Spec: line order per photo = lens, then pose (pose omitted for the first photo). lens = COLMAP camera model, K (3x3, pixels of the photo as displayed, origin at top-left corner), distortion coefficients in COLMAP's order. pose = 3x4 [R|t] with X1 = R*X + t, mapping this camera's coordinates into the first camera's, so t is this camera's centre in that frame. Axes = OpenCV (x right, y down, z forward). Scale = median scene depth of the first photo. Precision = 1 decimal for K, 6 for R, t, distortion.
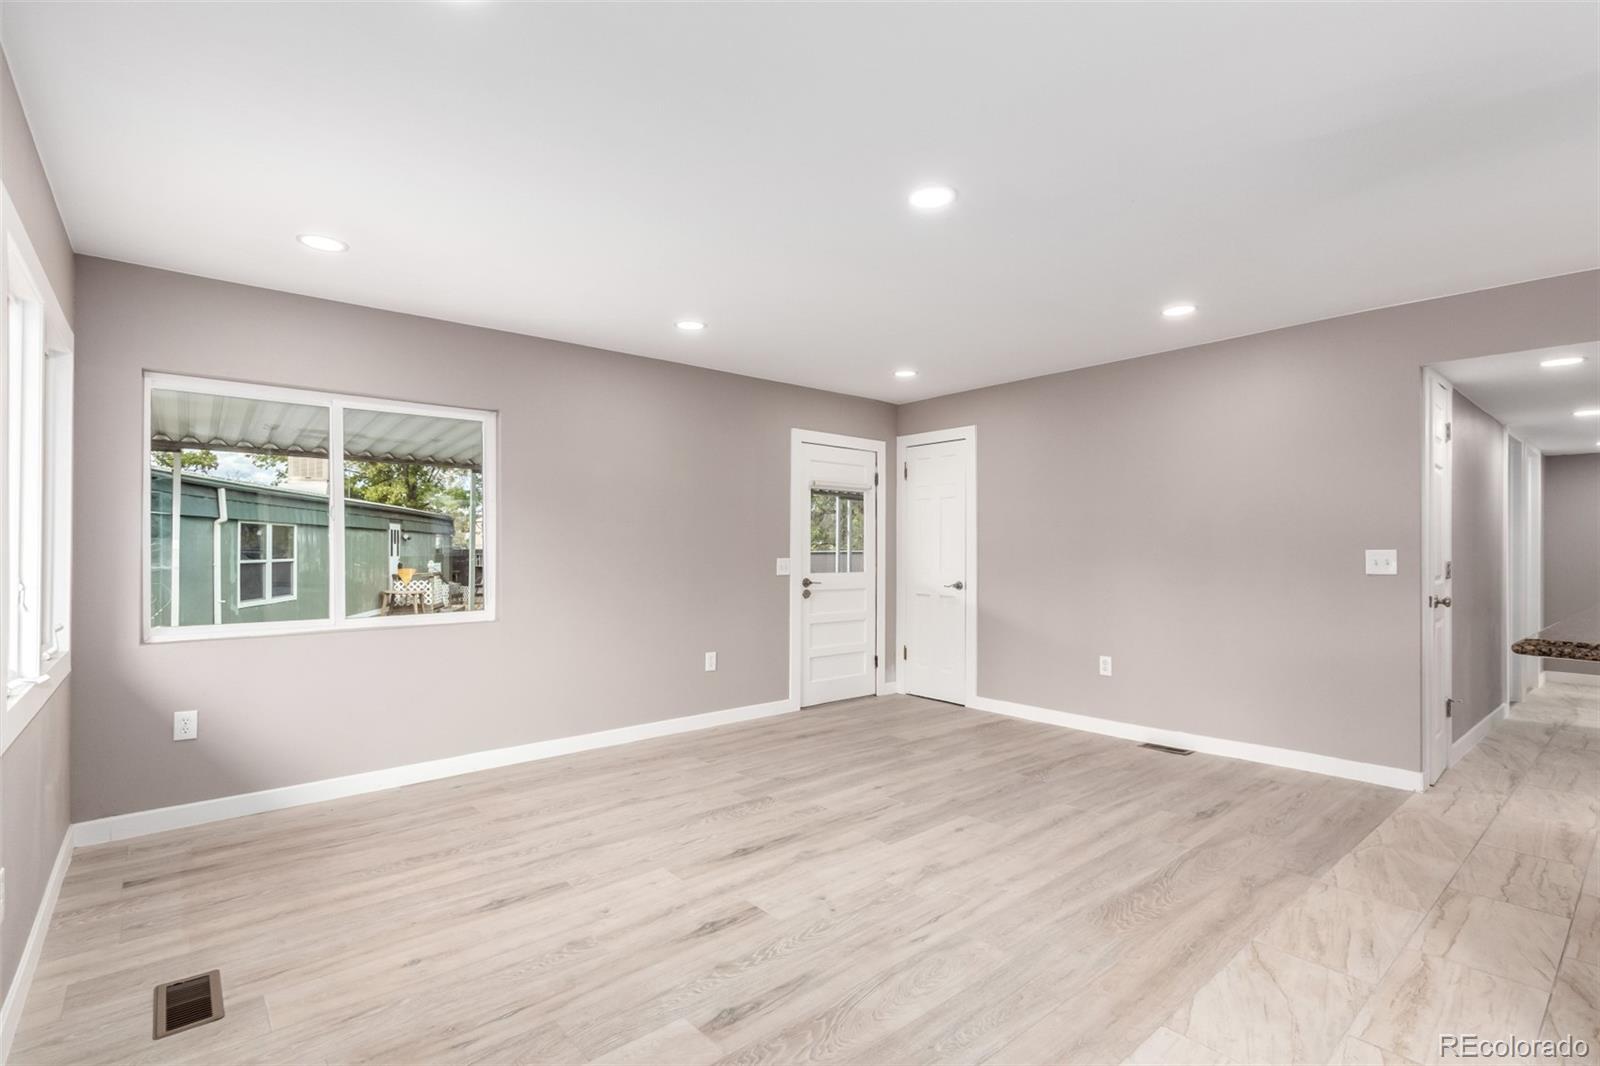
lens RADIAL K [[738.4, 0, 803.6], [0, 738.4, 550.5], [0, 0, 1]] dist [0.000058, -0.001046]
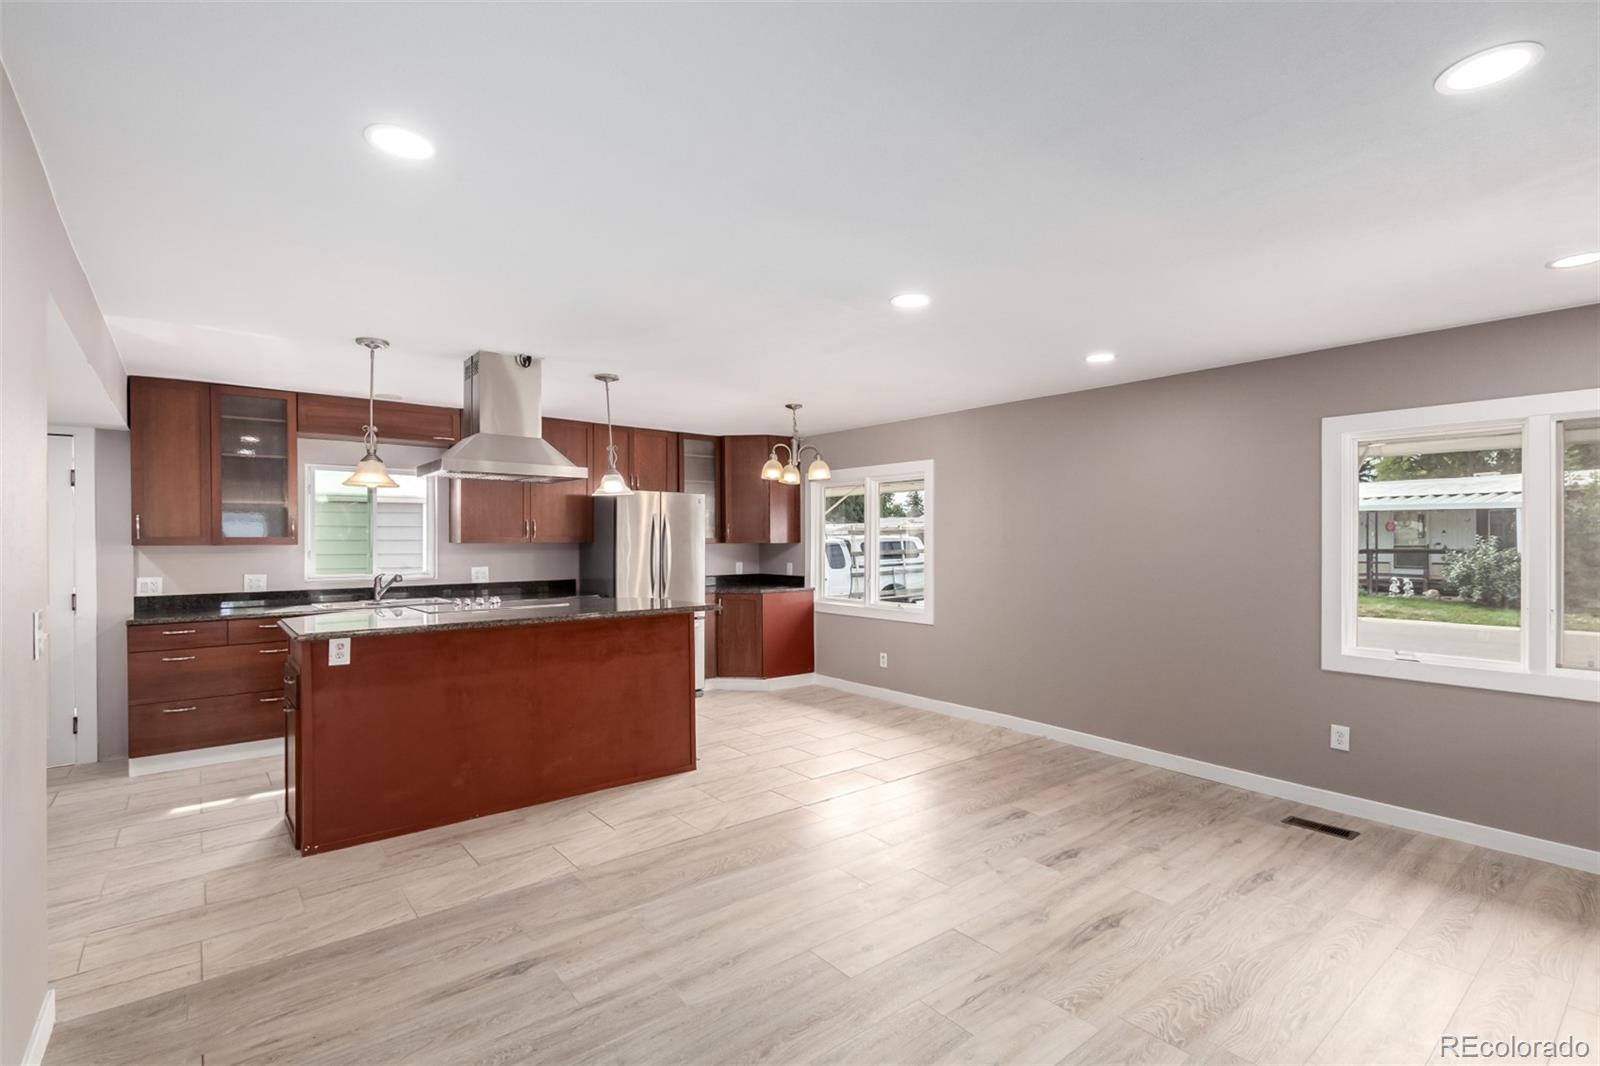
lens RADIAL K [[729.8, 0, 794.9], [0, 729.8, 538.9], [0, 0, 1]] dist [-0.000177, -0.000732]
pose [[-0.999579, -0.003363, 0.028823, 0.221570], [-0.003383, 0.999994, -0.000636, -0.053591], [-0.028821, -0.000733, -0.999584, 1.482415]]
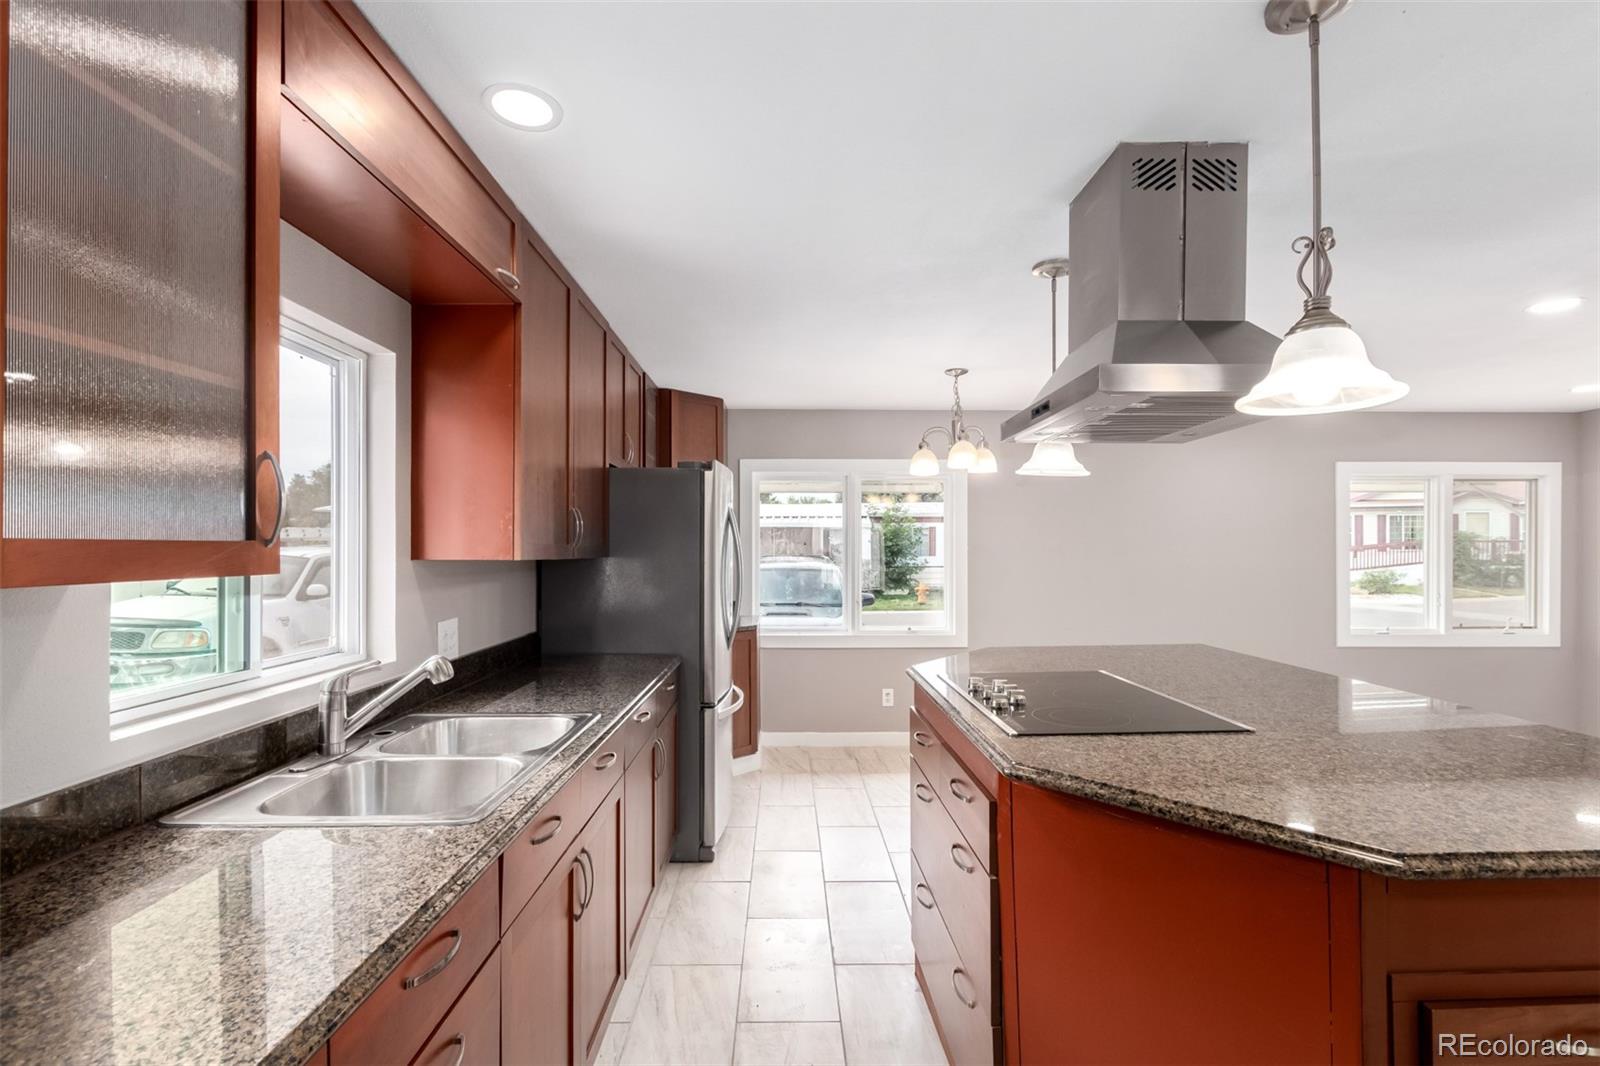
lens RADIAL K [[729.8, 0, 794.9], [0, 729.8, 538.9], [0, 0, 1]] dist [-0.000177, -0.000732]
pose [[-0.636053, -0.001508, -0.771644, 1.243930], [-0.004686, 0.999987, 0.001908, -0.075801], [0.771631, 0.004829, -0.636052, 0.523476]]
